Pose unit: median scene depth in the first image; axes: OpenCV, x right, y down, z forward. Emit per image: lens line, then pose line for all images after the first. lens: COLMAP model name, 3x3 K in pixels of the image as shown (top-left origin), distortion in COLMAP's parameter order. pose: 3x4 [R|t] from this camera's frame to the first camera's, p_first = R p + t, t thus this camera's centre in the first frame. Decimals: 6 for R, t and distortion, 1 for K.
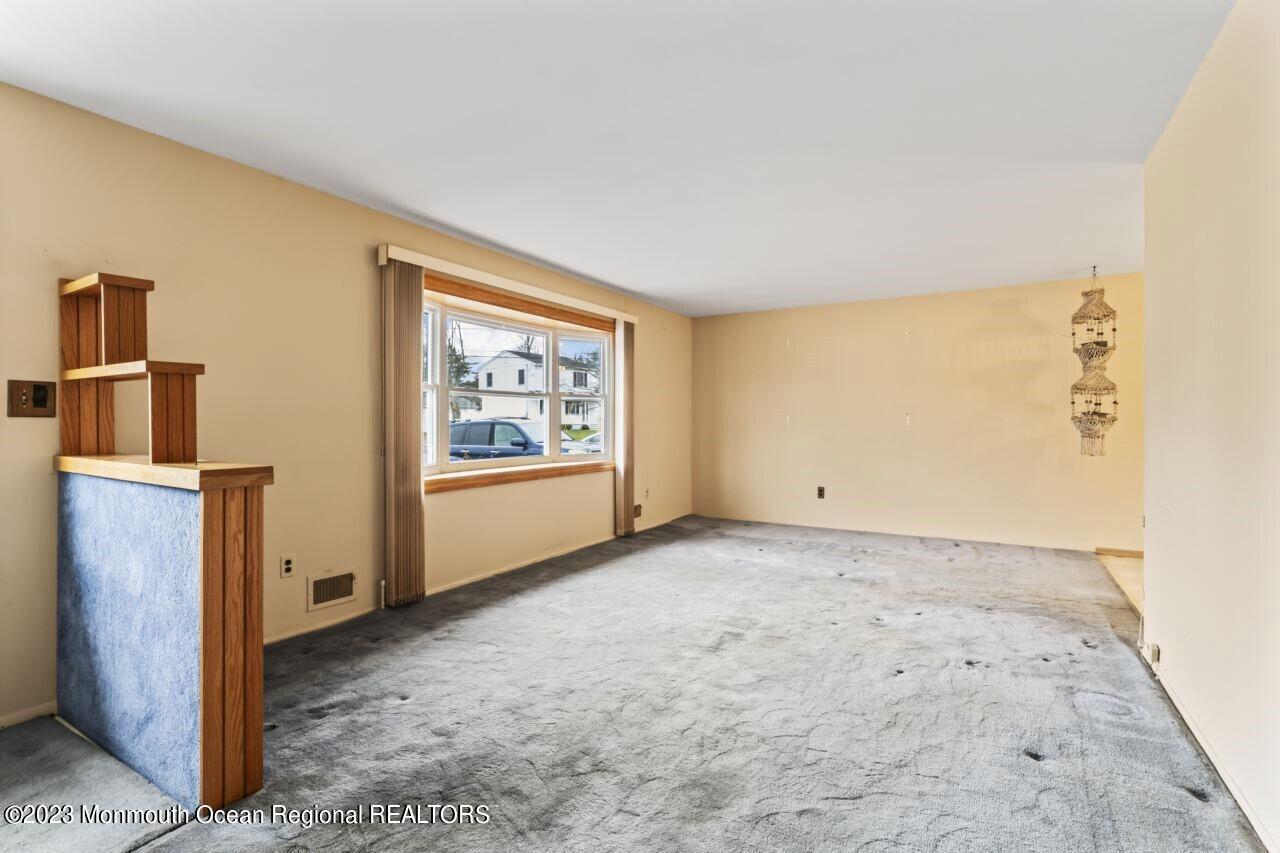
lens RADIAL K [[566.0, 0, 640.0], [0, 566.0, 426.5], [0, 0, 1]] dist [0.000317, 0.000017]
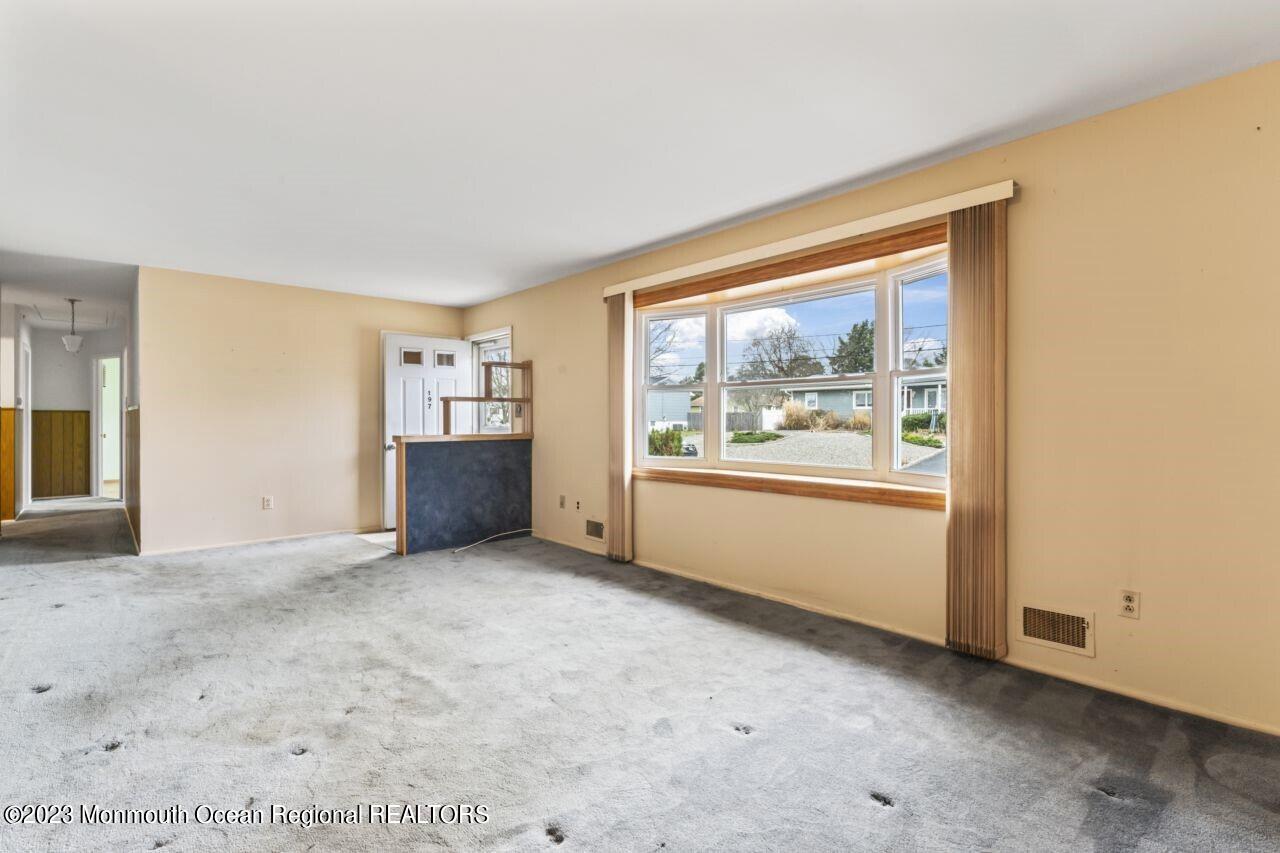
lens RADIAL K [[594.9, 0, 635.0], [0, 594.9, 424.4], [0, 0, 1]] dist [0.000322, -0.000282]
pose [[-0.278124, 0.005064, -0.960532, 0.702929], [-0.006082, 0.999957, 0.007033, -0.004298], [0.960526, 0.007798, -0.278081, 1.137823]]
